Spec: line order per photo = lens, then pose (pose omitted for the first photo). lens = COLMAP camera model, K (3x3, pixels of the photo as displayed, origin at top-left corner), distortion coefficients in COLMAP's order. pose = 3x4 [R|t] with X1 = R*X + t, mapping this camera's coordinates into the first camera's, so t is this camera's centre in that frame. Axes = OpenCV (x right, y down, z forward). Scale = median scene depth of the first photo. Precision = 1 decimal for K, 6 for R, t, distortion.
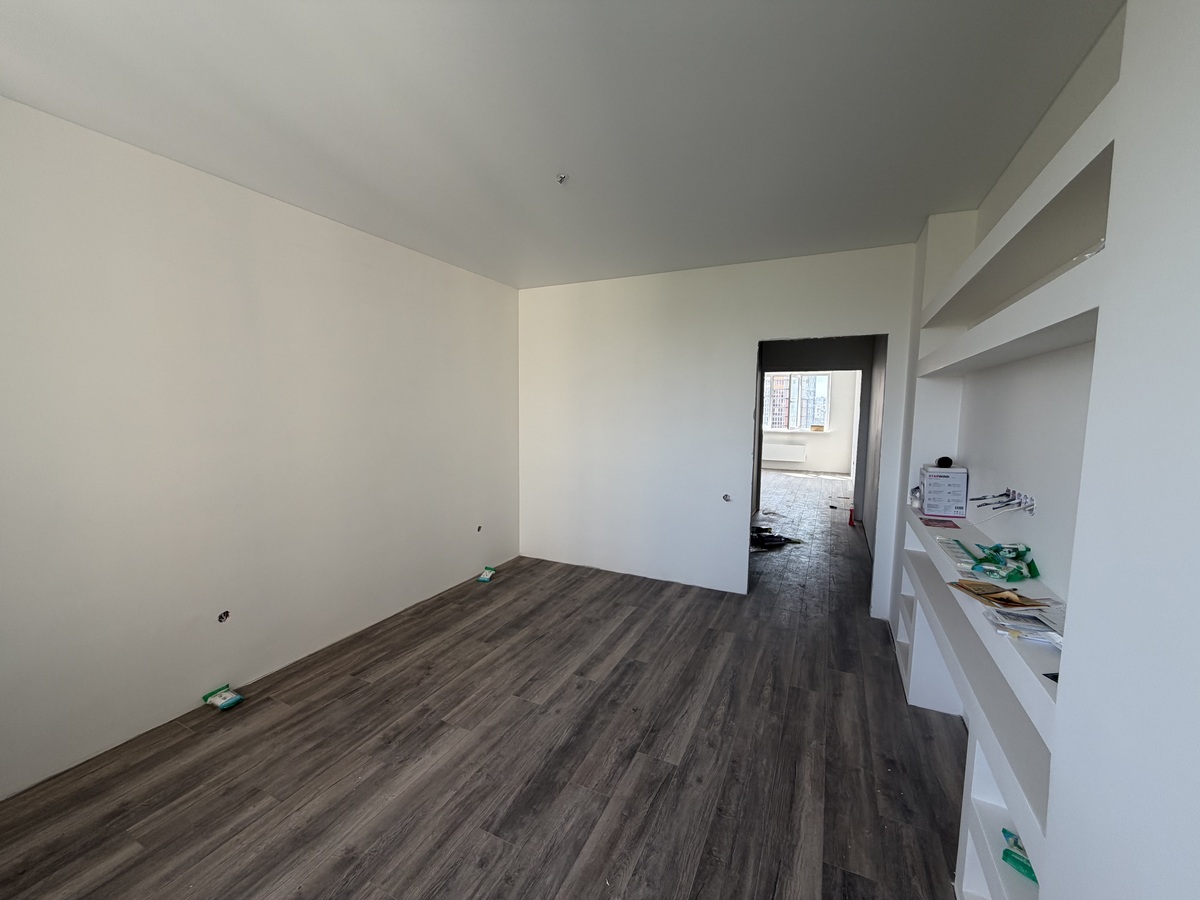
lens RADIAL K [[478.9, 0, 597.4], [0, 478.9, 449.0], [0, 0, 1]] dist [-0.000374, 0.000072]
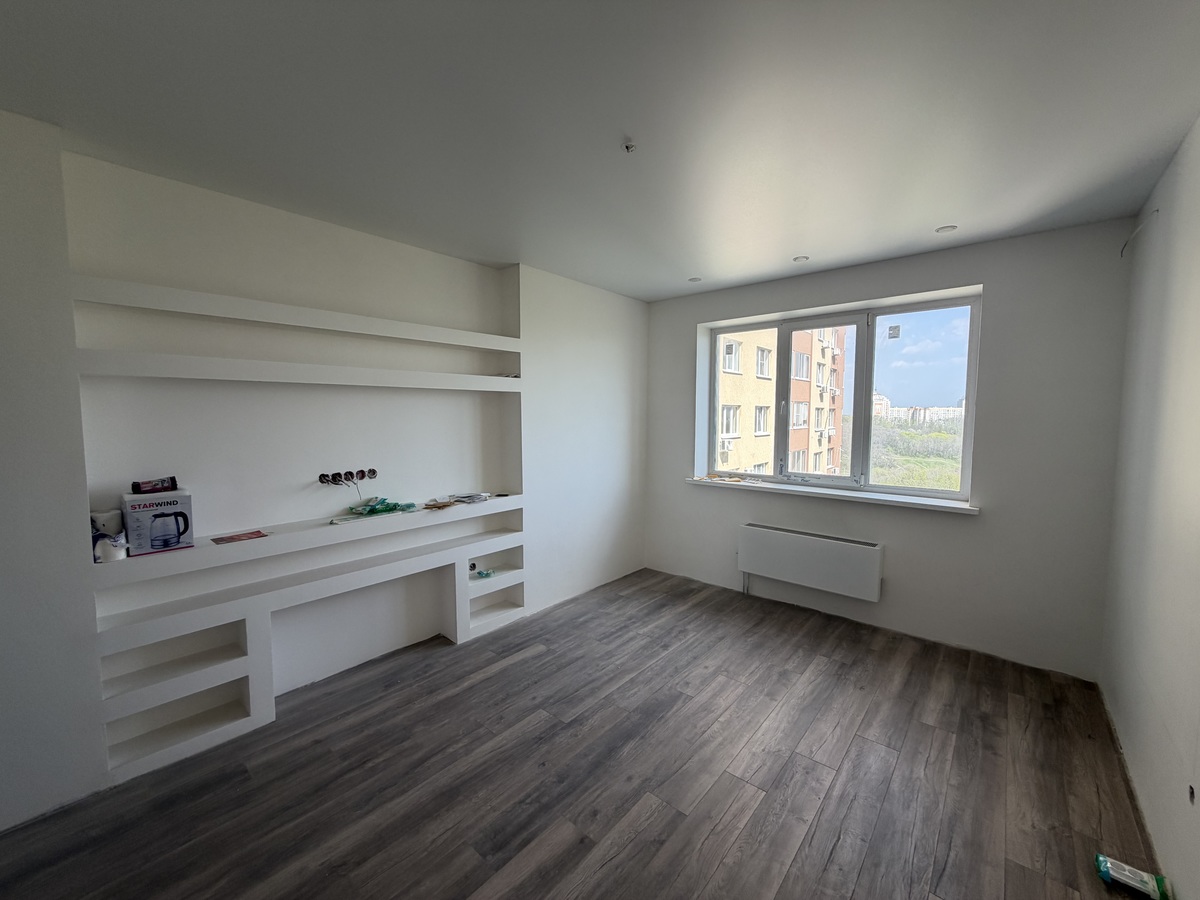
lens RADIAL K [[478.9, 0, 597.4], [0, 478.9, 449.0], [0, 0, 1]] dist [-0.000374, 0.000072]
pose [[-0.967502, -0.027272, 0.251389, -0.248627], [0.013165, 0.987385, 0.157786, -0.184394], [-0.252521, 0.155968, -0.954938, 1.914194]]
